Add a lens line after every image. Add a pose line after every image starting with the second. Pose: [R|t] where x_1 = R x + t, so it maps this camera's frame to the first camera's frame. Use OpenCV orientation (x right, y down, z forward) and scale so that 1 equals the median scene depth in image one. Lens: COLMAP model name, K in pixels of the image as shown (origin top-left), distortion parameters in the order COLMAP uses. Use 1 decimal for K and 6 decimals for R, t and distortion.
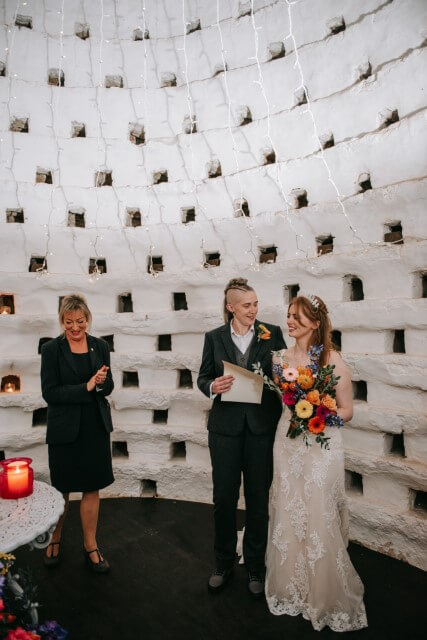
lens RADIAL K [[438.1, 0, 214.9], [0, 438.1, 320.1], [0, 0, 1]] dist [-0.044931, -0.002483]
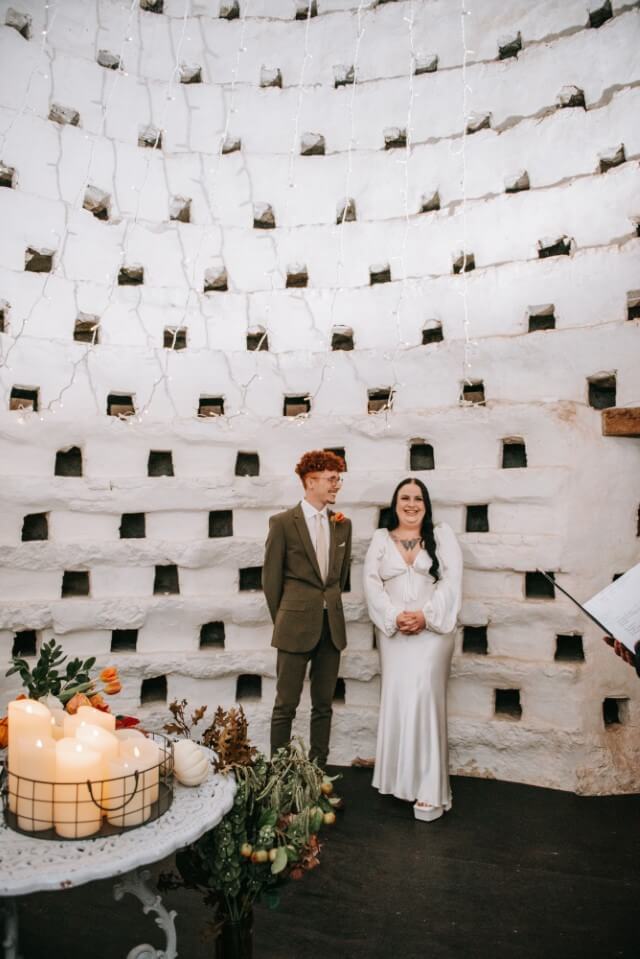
lens RADIAL K [[656.5, 0, 322.1], [0, 656.5, 479.7], [0, 0, 1]] dist [-0.044931, -0.002483]
pose [[0.874693, 0.042220, 0.482836, -0.383203], [-0.011631, 0.997740, -0.066173, 0.049724], [-0.484538, 0.052266, 0.873207, 0.010578]]
